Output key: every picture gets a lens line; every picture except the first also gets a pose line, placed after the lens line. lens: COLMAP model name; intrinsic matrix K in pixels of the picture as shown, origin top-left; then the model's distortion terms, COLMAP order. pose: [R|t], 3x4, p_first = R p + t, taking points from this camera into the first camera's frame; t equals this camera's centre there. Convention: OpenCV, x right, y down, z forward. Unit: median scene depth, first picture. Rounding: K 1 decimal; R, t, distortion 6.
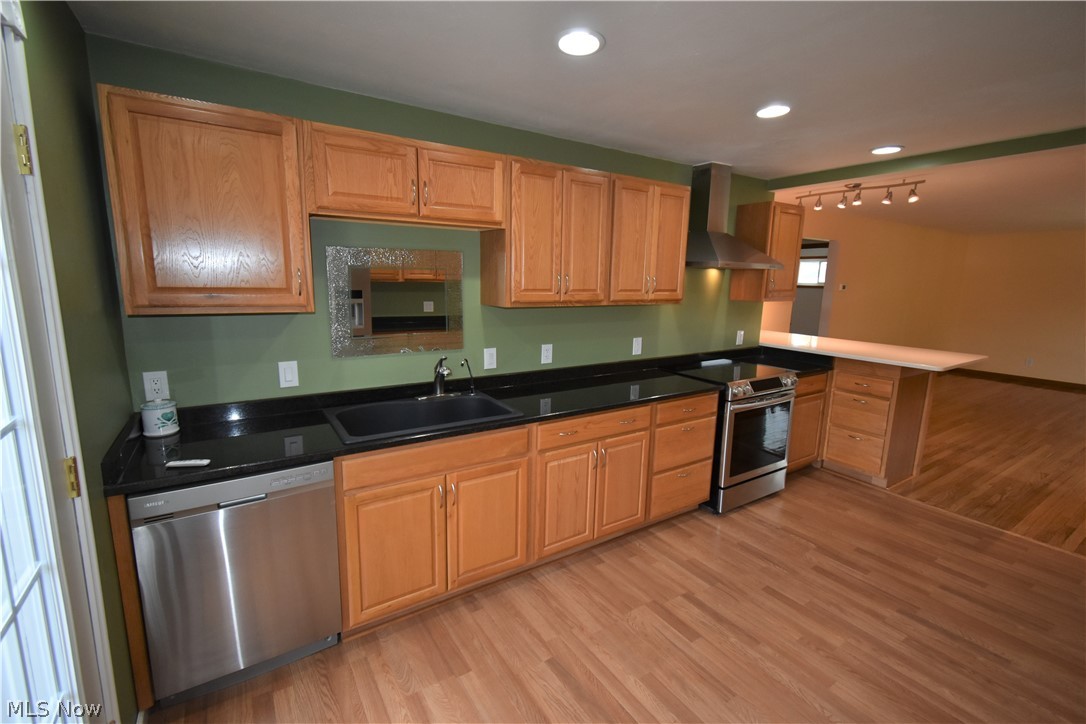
lens RADIAL K [[479.1, 0, 539.1], [0, 479.1, 362.1], [0, 0, 1]] dist [0.000785, 0.000042]
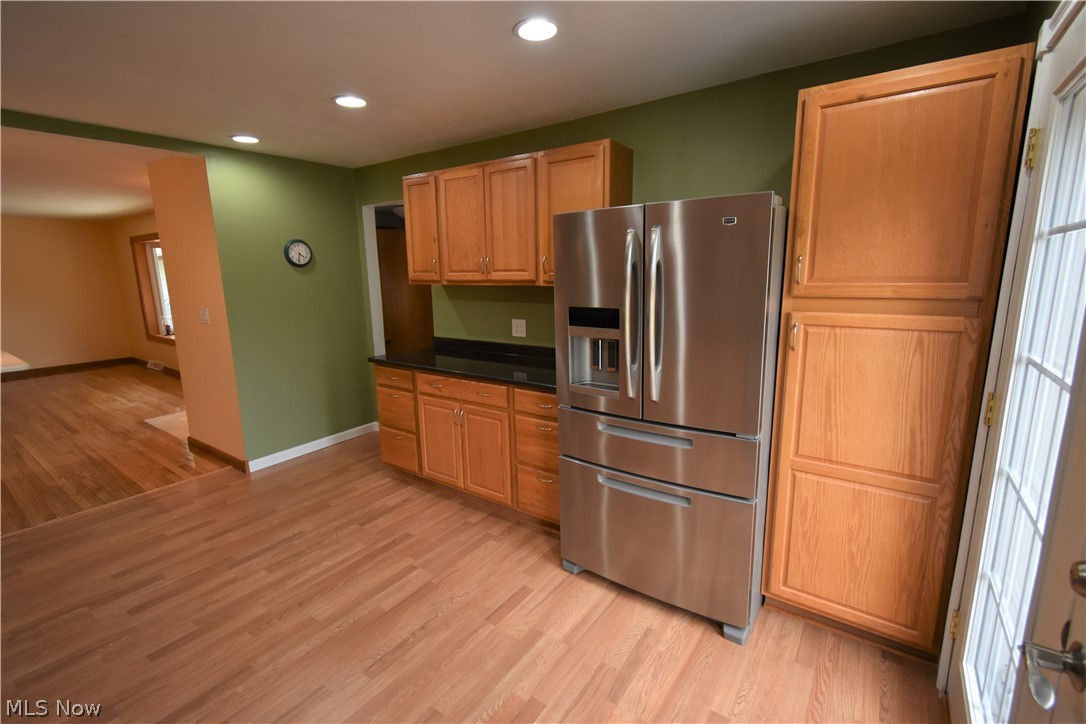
lens RADIAL K [[479.1, 0, 540.5], [0, 479.1, 359.4], [0, 0, 1]] dist [0.000785, 0.000042]
pose [[-0.363954, -0.181980, 0.913466, -0.329268], [0.171551, 0.950852, 0.257779, -0.072549], [-0.915482, 0.250525, -0.314848, 0.459545]]
